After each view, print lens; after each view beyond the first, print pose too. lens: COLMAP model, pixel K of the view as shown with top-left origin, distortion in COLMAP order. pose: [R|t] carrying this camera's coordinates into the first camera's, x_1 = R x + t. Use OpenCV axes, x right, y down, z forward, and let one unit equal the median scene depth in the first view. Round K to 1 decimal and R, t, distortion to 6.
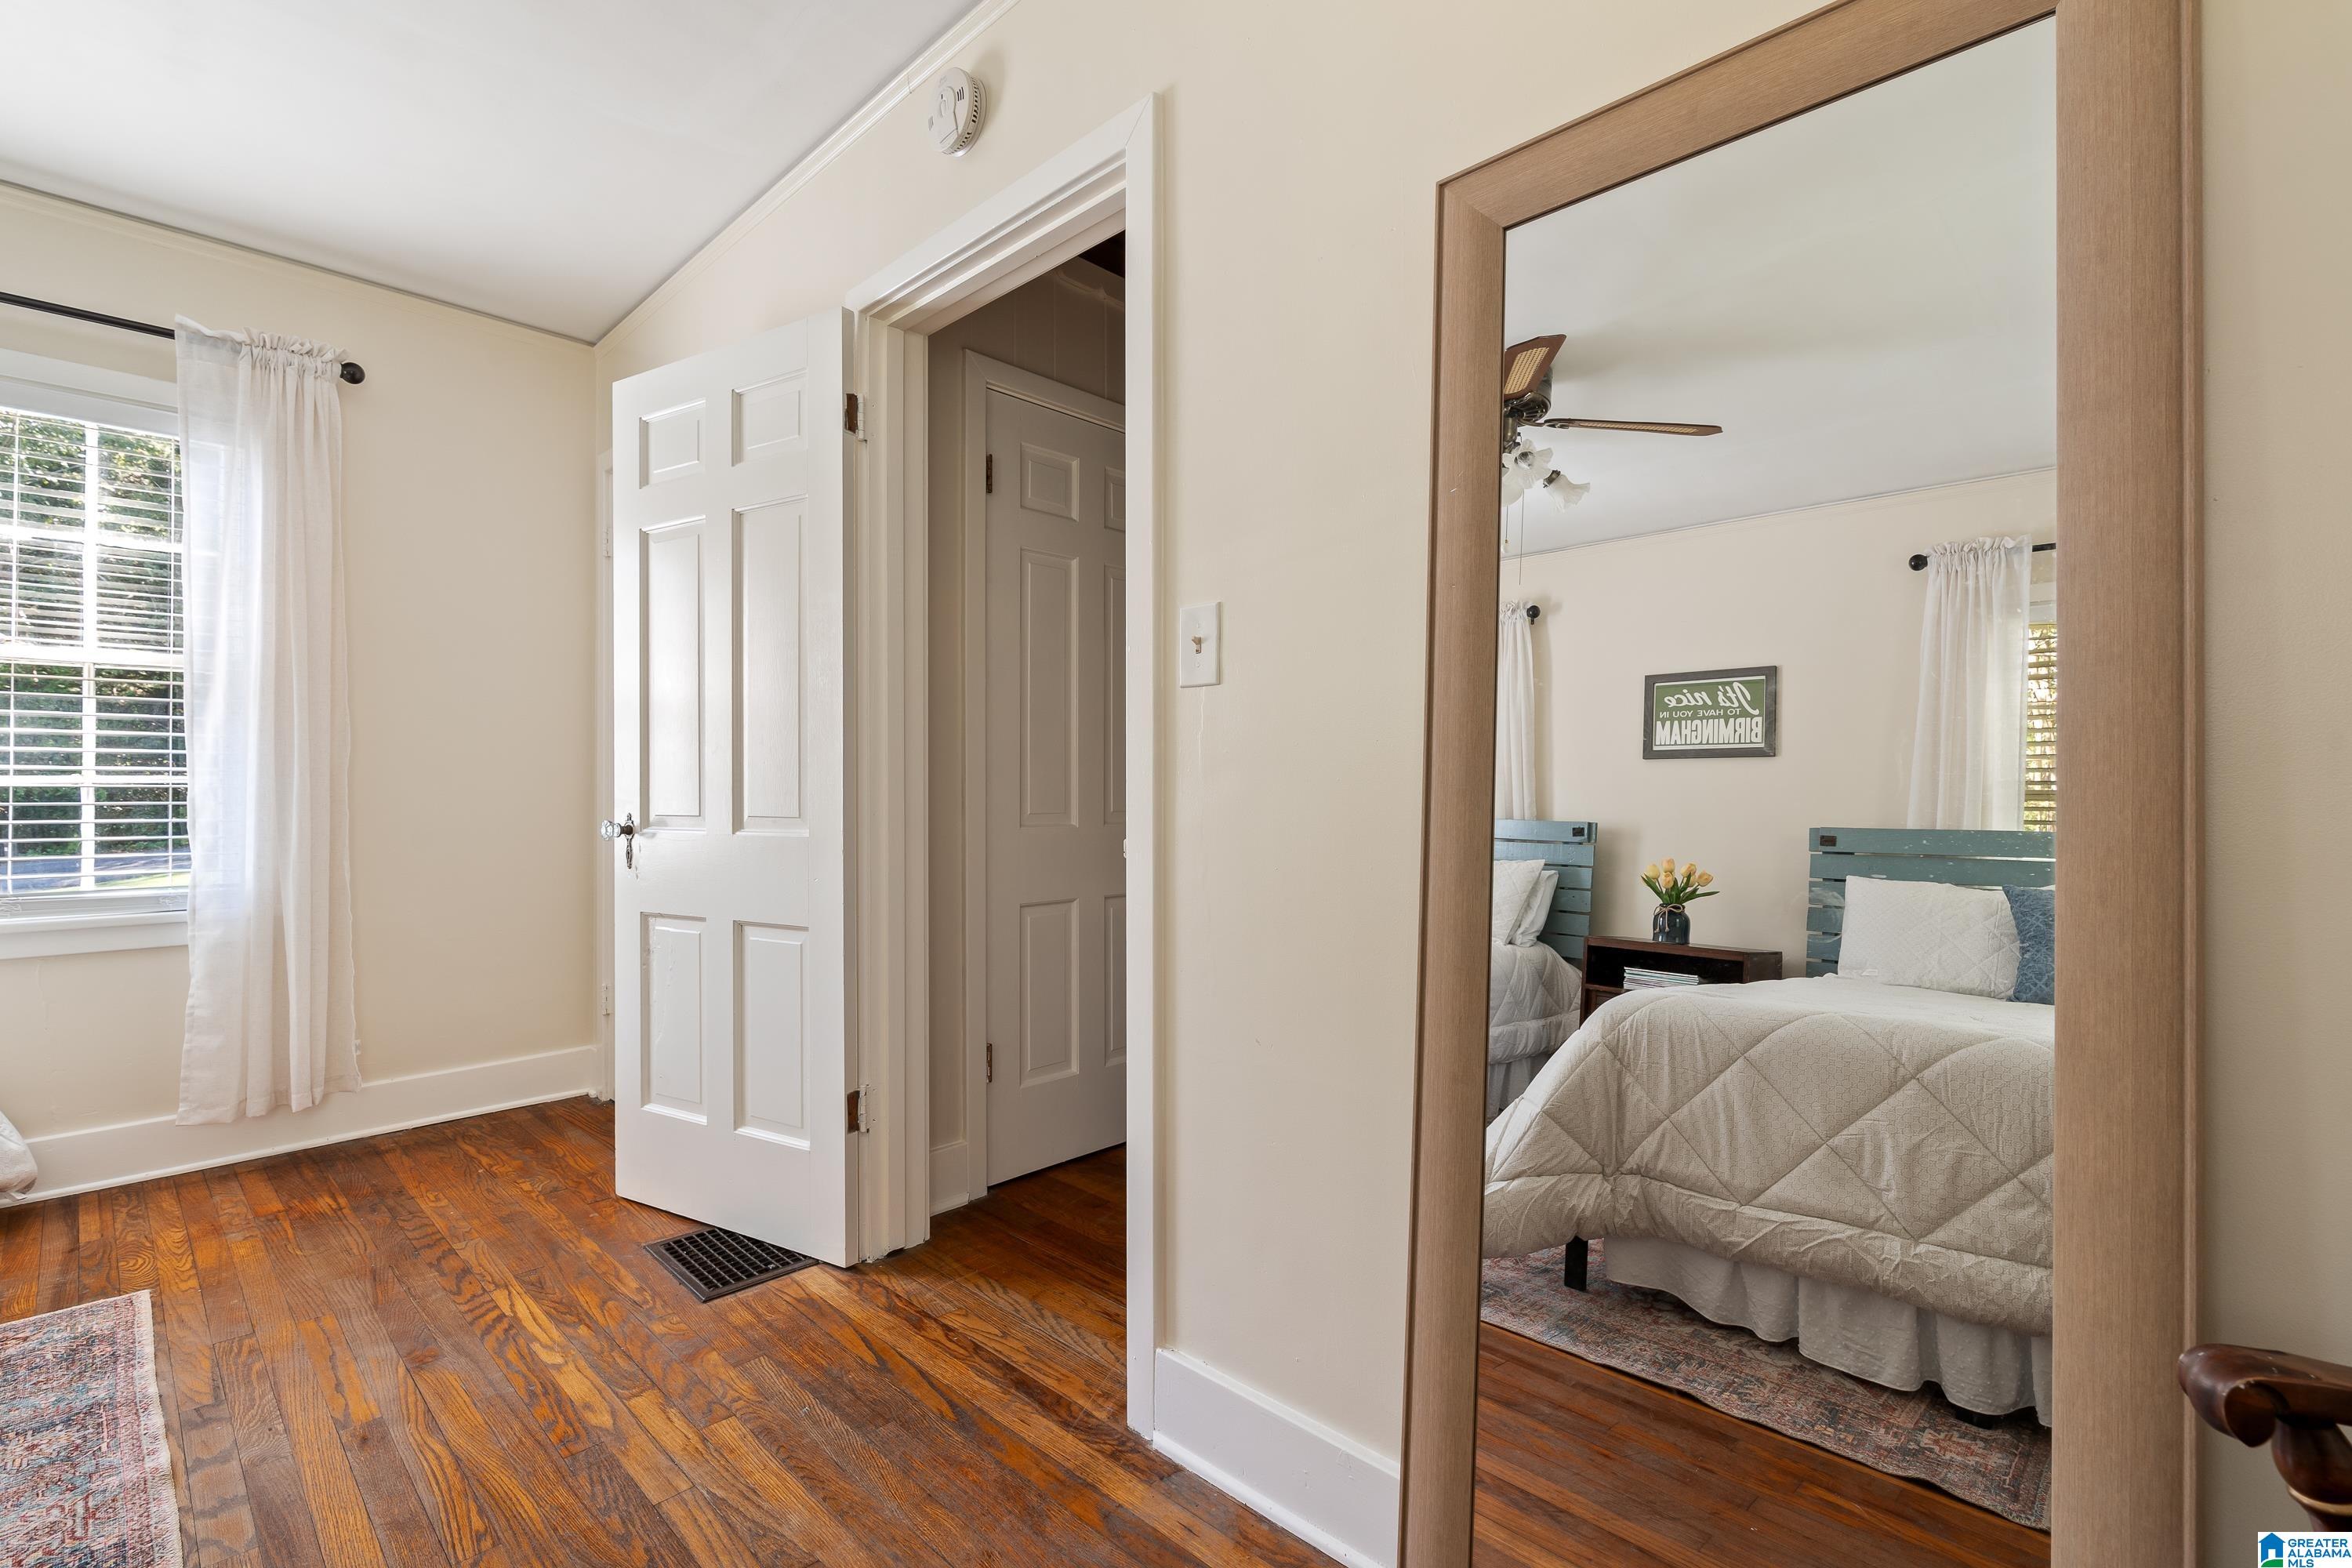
lens RADIAL K [[1068.6, 0, 1188.6], [0, 1068.6, 787.7], [0, 0, 1]] dist [-0.014481, 0.004605]
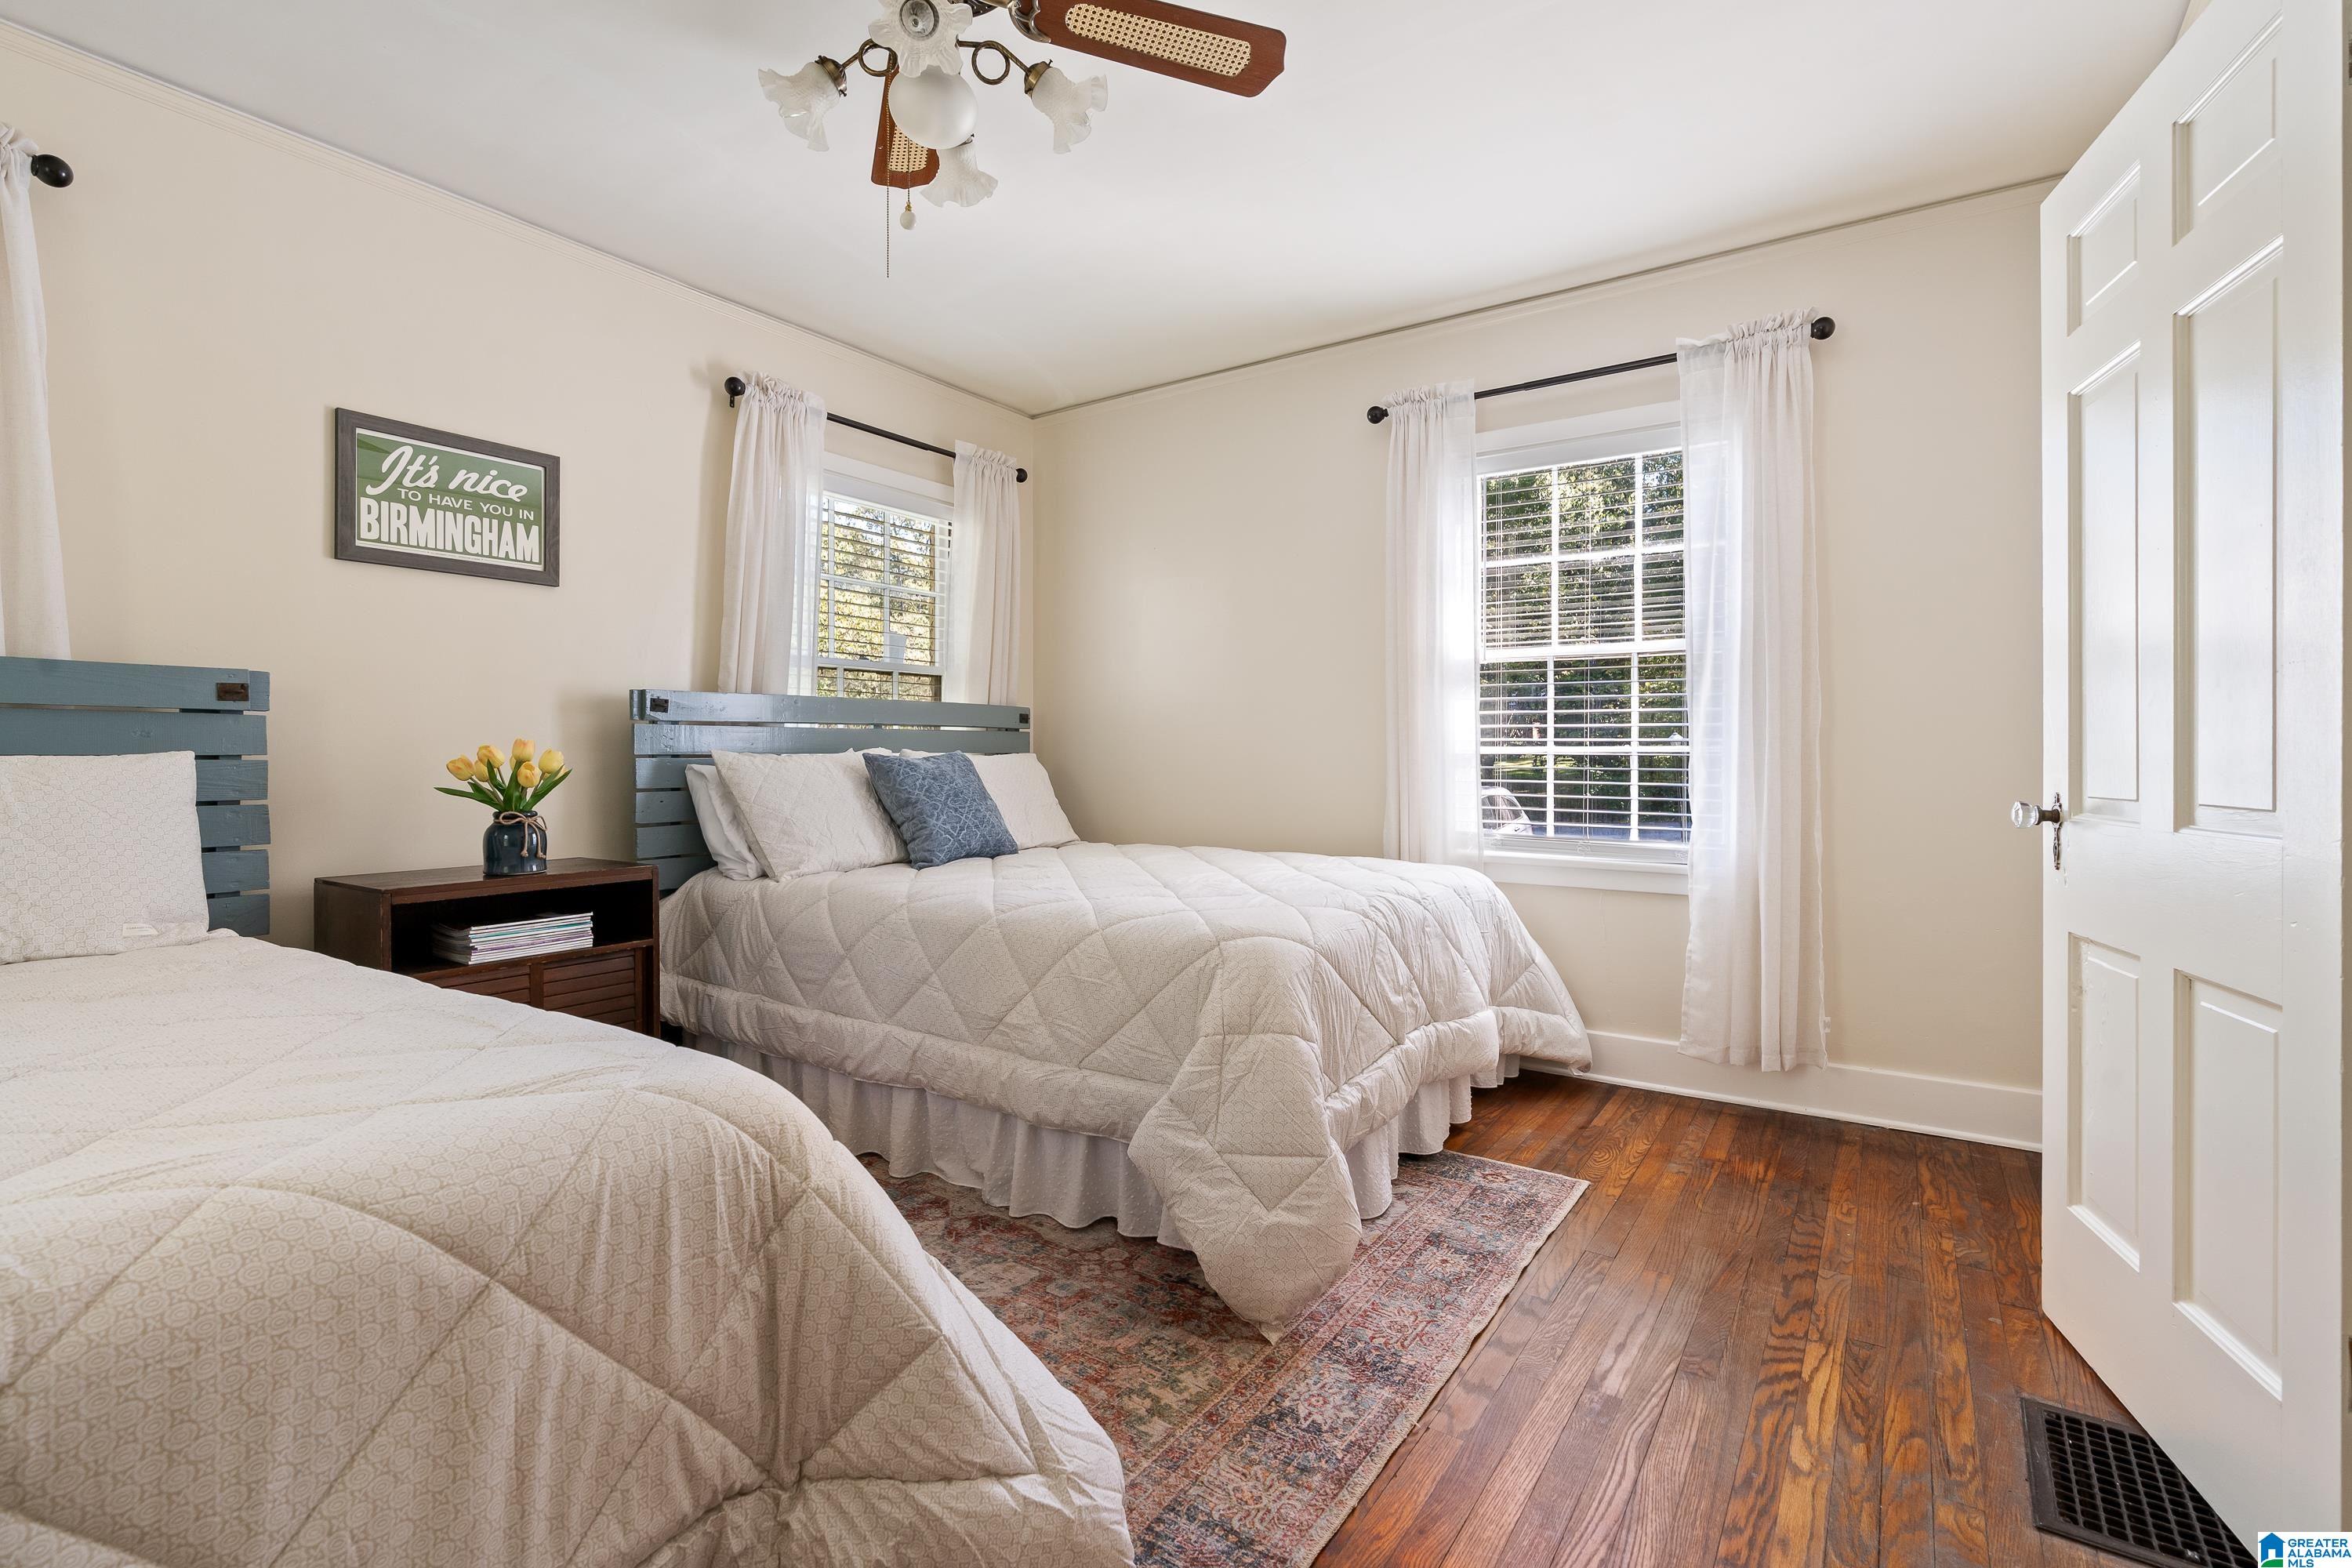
lens RADIAL K [[1068.6, 0, 1175.7], [0, 1068.6, 765.6], [0, 0, 1]] dist [-0.014481, 0.004605]
pose [[0.148599, 0.011093, -0.988835, 0.097651], [-0.002932, 0.999938, 0.010777, -0.000640], [0.988893, 0.001298, 0.148622, 0.309916]]
